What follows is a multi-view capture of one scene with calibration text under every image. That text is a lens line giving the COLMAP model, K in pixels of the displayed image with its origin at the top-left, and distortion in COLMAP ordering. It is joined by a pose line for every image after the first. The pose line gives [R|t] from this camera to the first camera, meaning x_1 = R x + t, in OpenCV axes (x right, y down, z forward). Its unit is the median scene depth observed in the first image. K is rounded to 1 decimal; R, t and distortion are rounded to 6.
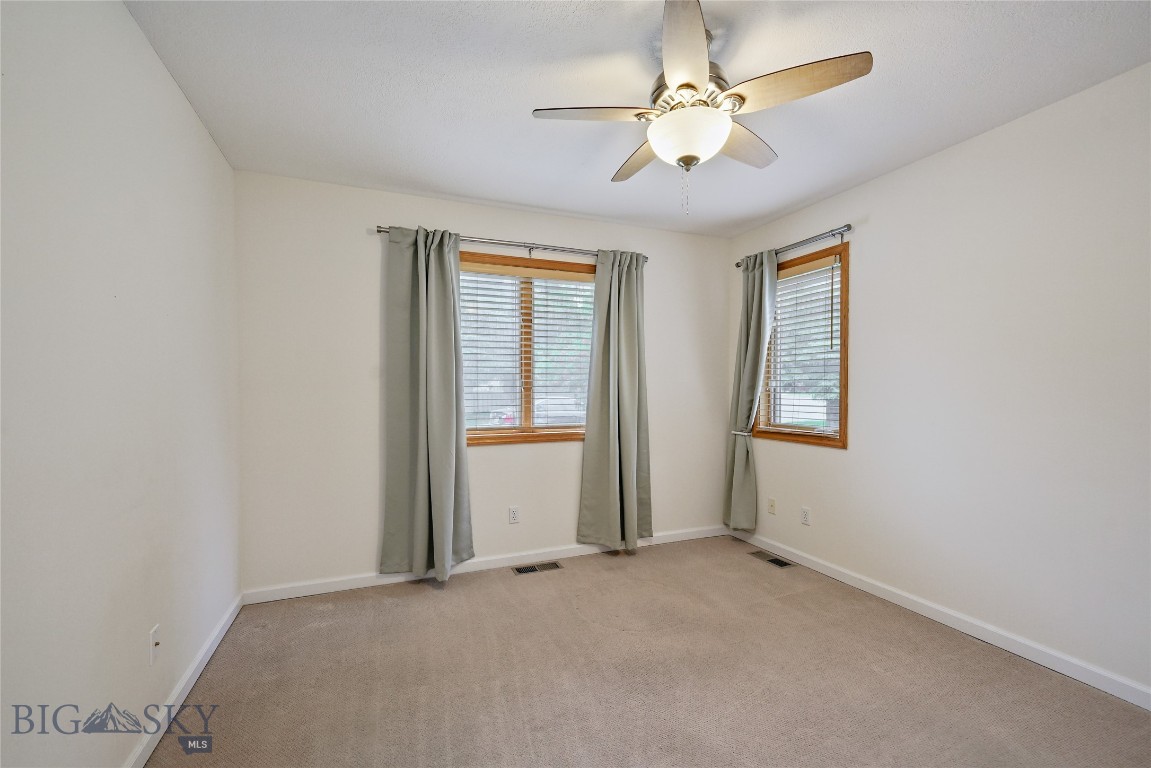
lens RADIAL K [[500.5, 0, 572.4], [0, 500.5, 380.9], [0, 0, 1]] dist [0.009147, -0.000269]
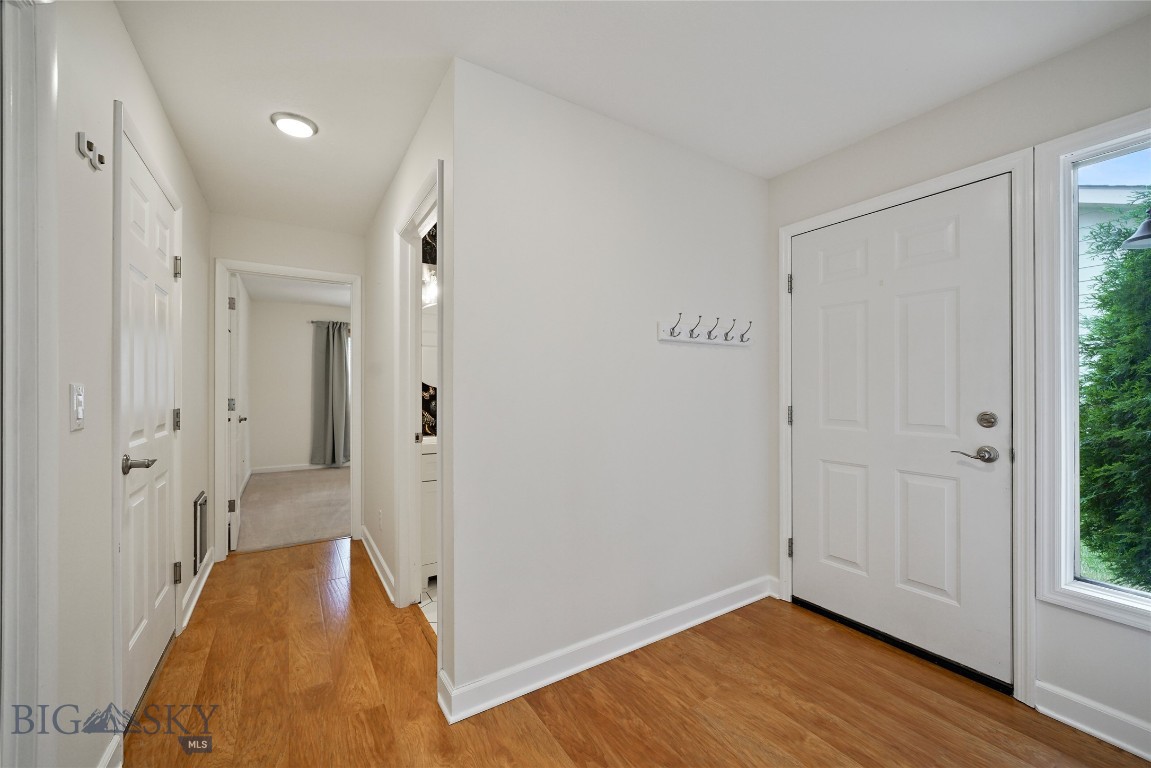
lens RADIAL K [[447.7, 0, 577.4], [0, 447.7, 386.0], [0, 0, 1]] dist [-0.010582, 0.000116]
pose [[0.981496, 0.008484, 0.191293, 0.425454], [-0.007076, 0.999943, -0.008038, 0.013672], [-0.191350, 0.006535, 0.981500, -1.247164]]
